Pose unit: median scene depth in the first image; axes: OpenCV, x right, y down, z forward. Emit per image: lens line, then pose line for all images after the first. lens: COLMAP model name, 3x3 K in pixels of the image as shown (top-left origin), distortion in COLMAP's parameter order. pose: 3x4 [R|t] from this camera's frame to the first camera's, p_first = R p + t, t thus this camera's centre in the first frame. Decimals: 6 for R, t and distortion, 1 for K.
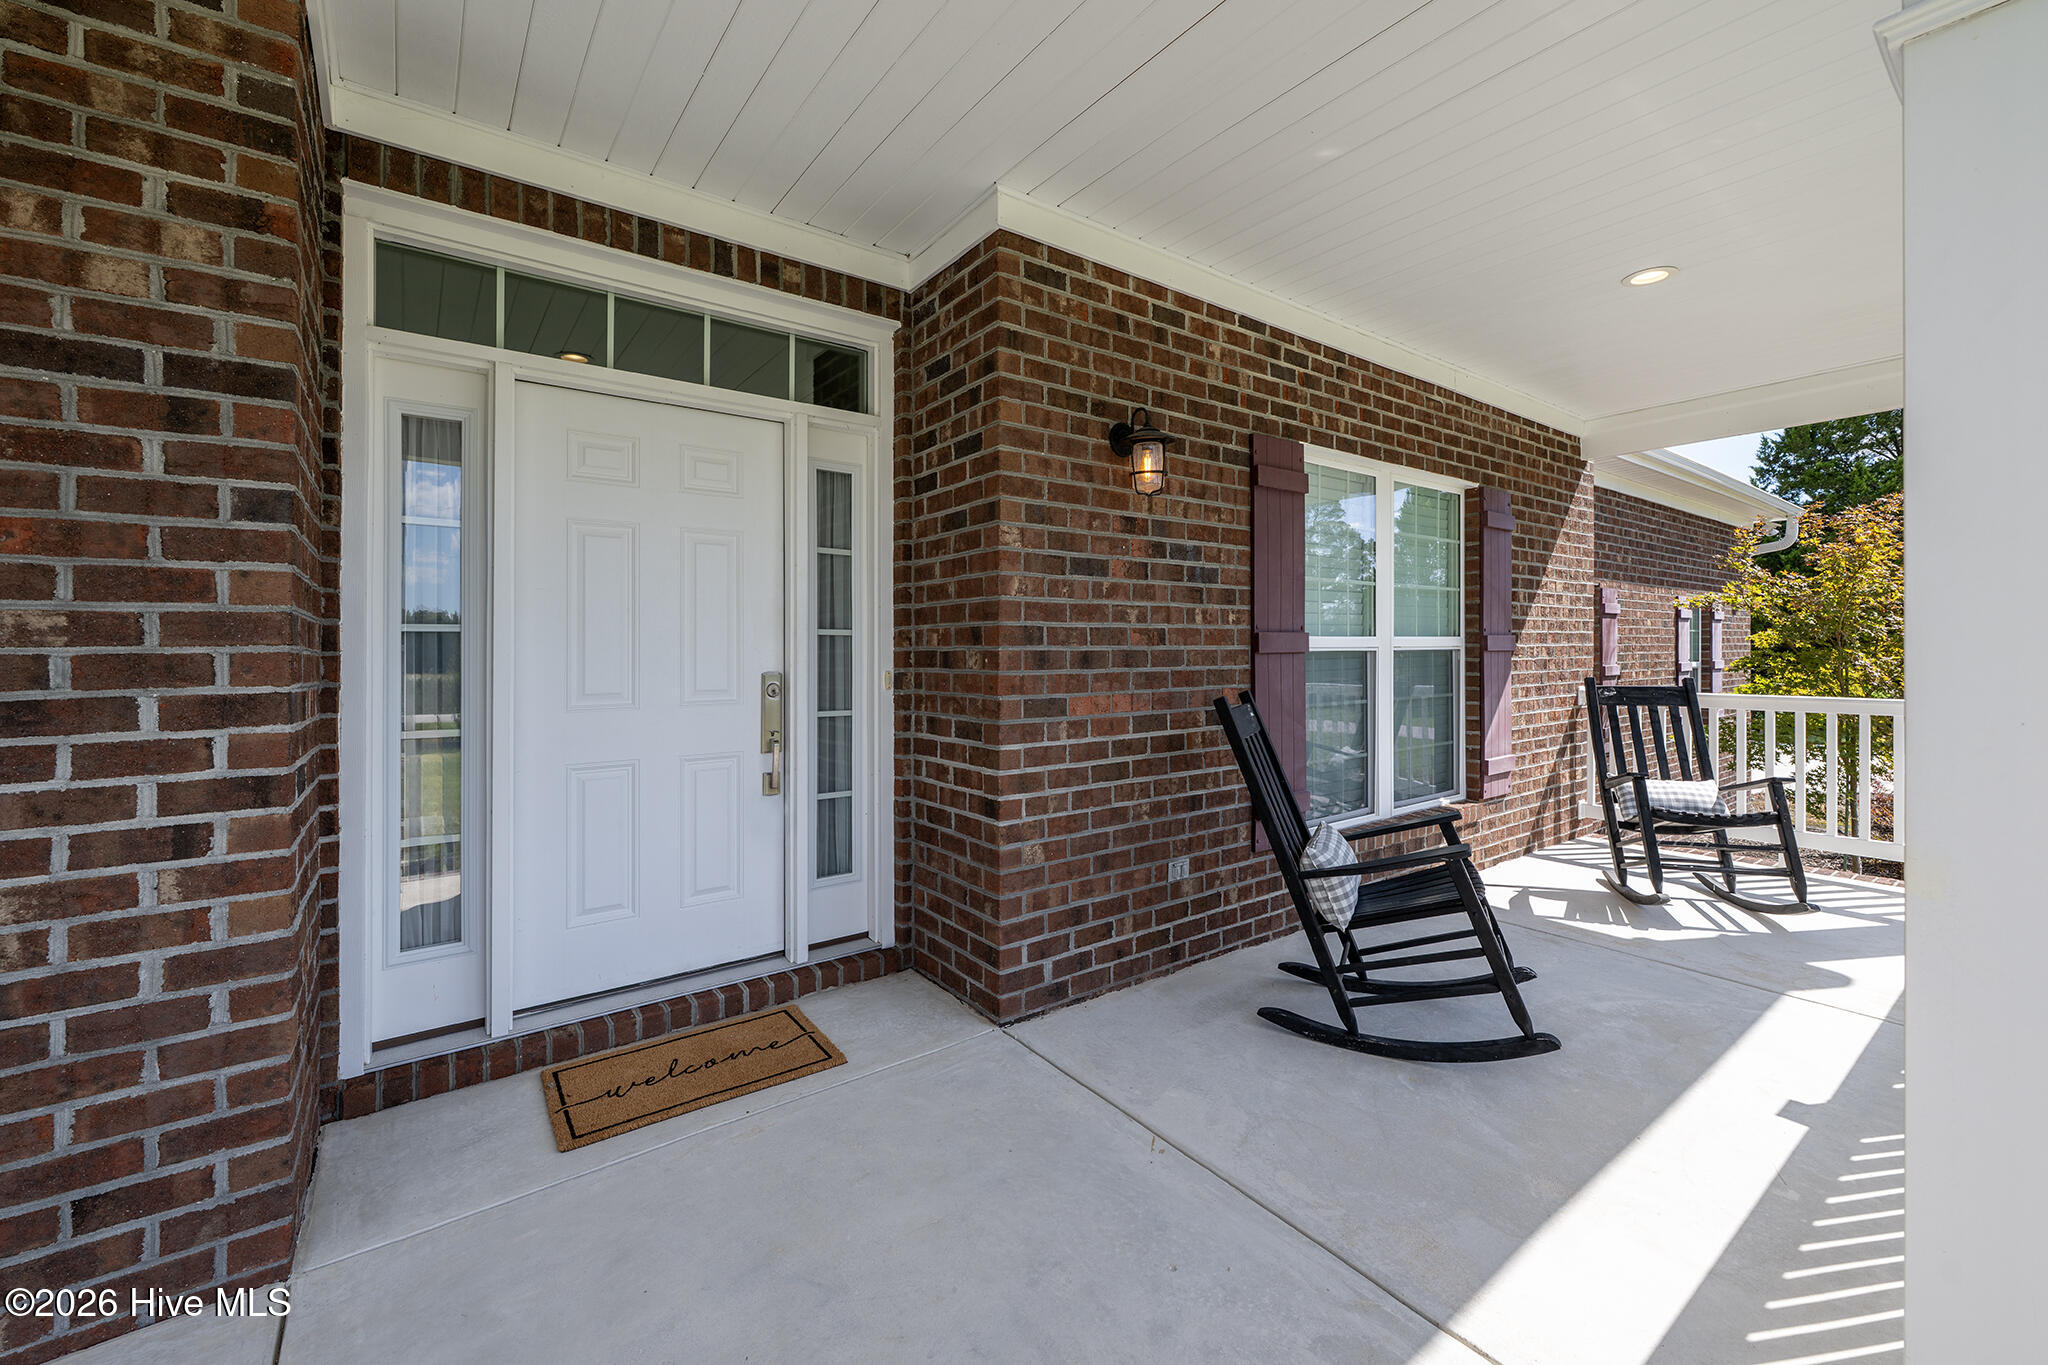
lens RADIAL K [[827.6, 0, 1015.9], [0, 827.6, 635.0], [0, 0, 1]] dist [0.000162, -0.000012]
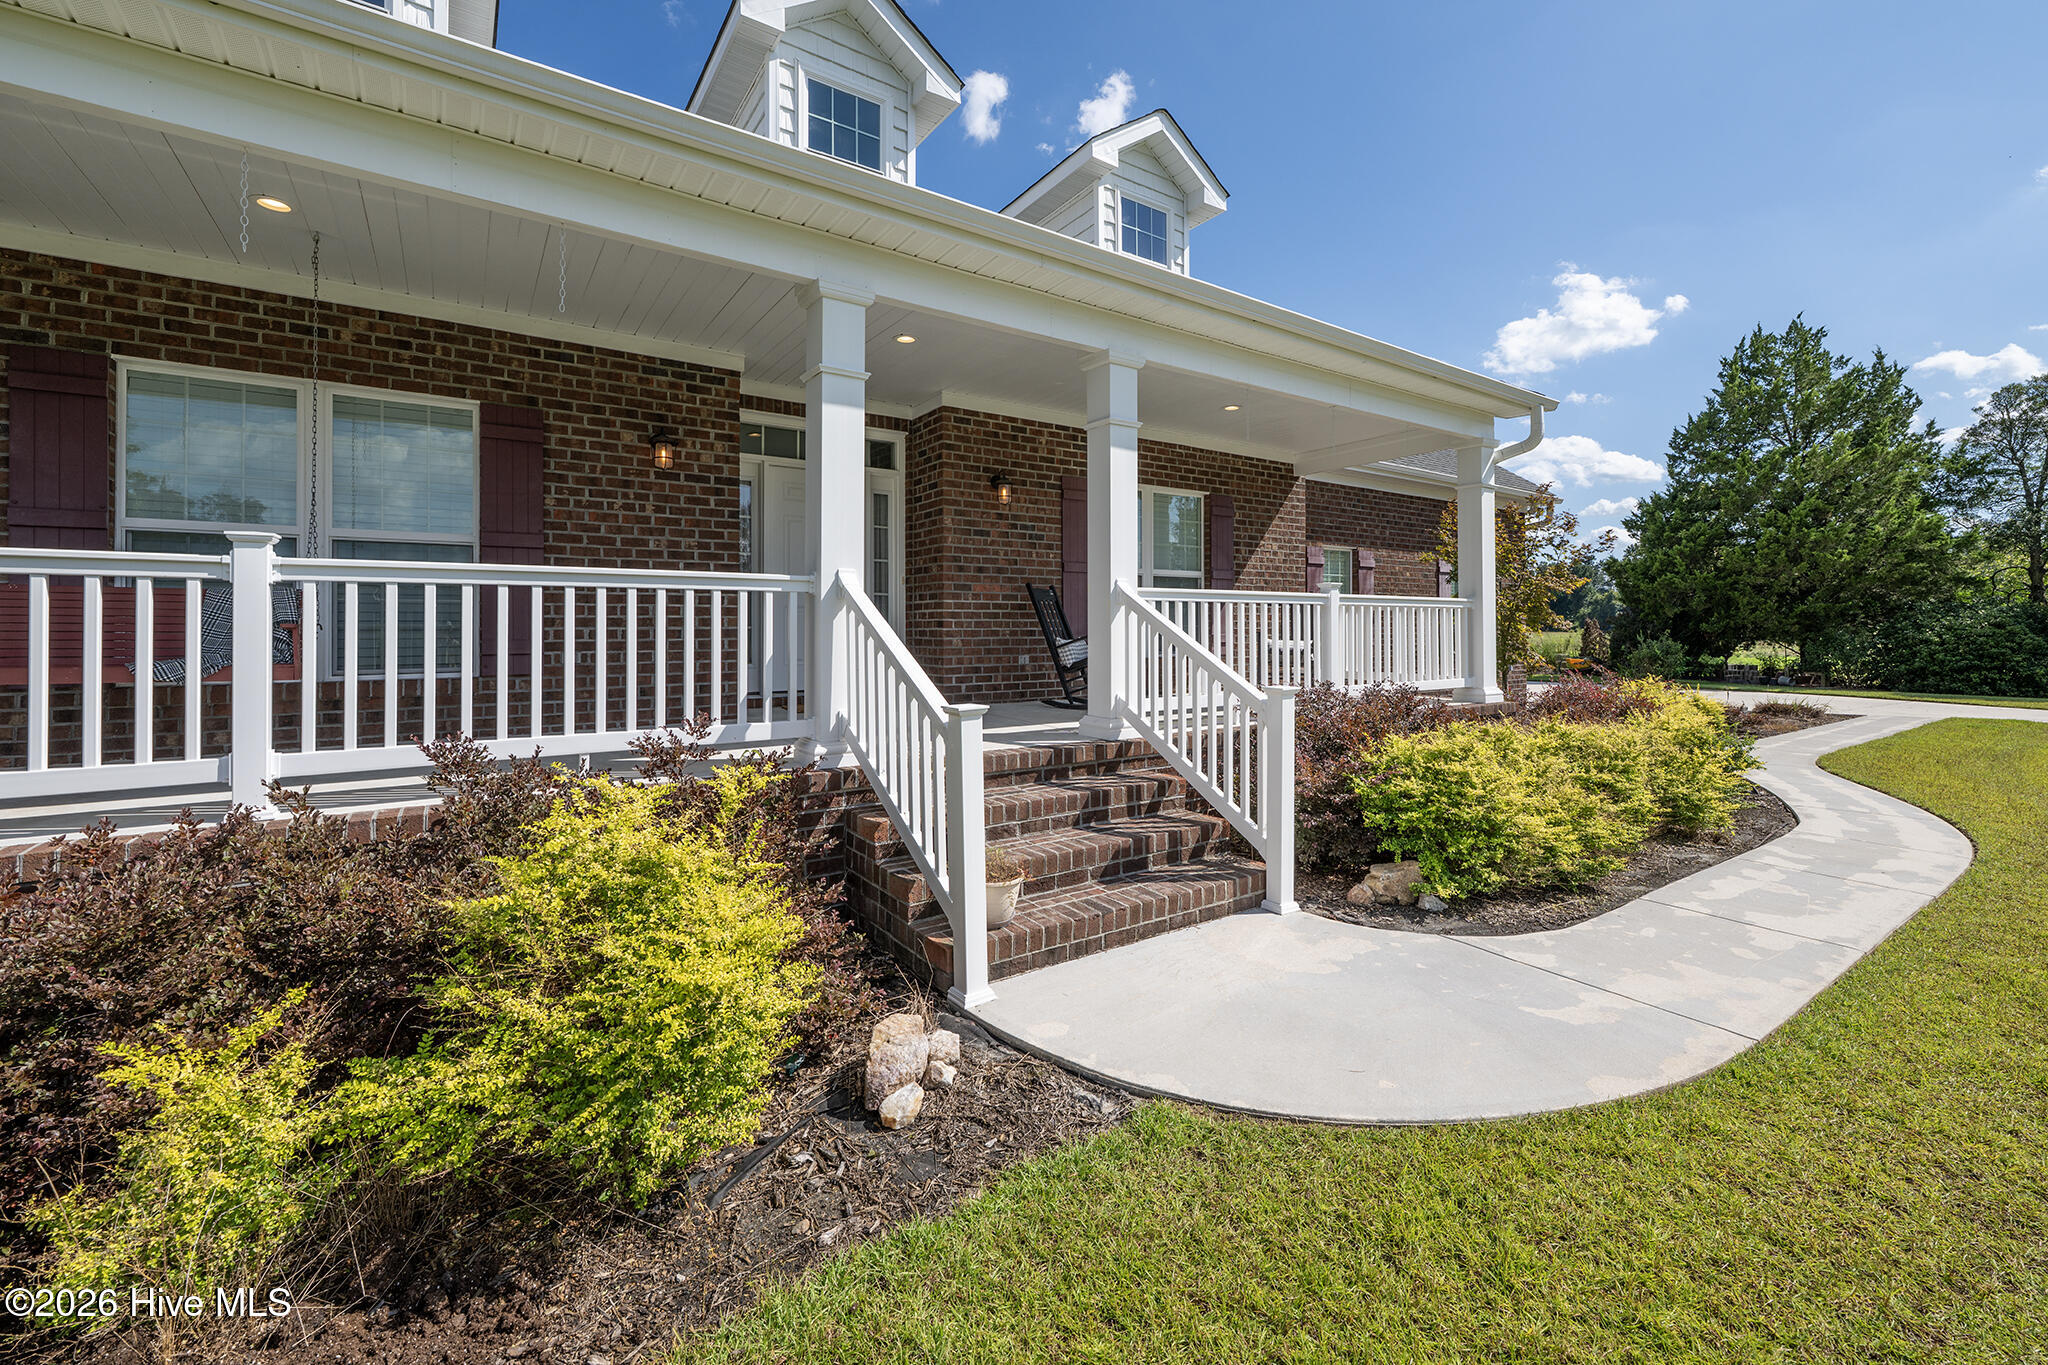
lens RADIAL K [[827.6, 0, 1018.0], [0, 827.6, 618.9], [0, 0, 1]] dist [0.000162, -0.000012]
pose [[0.999059, -0.000164, -0.043375, 0.318688], [0.000213, 0.999999, 0.001128, 0.181915], [0.043375, -0.001136, 0.999058, -1.562506]]
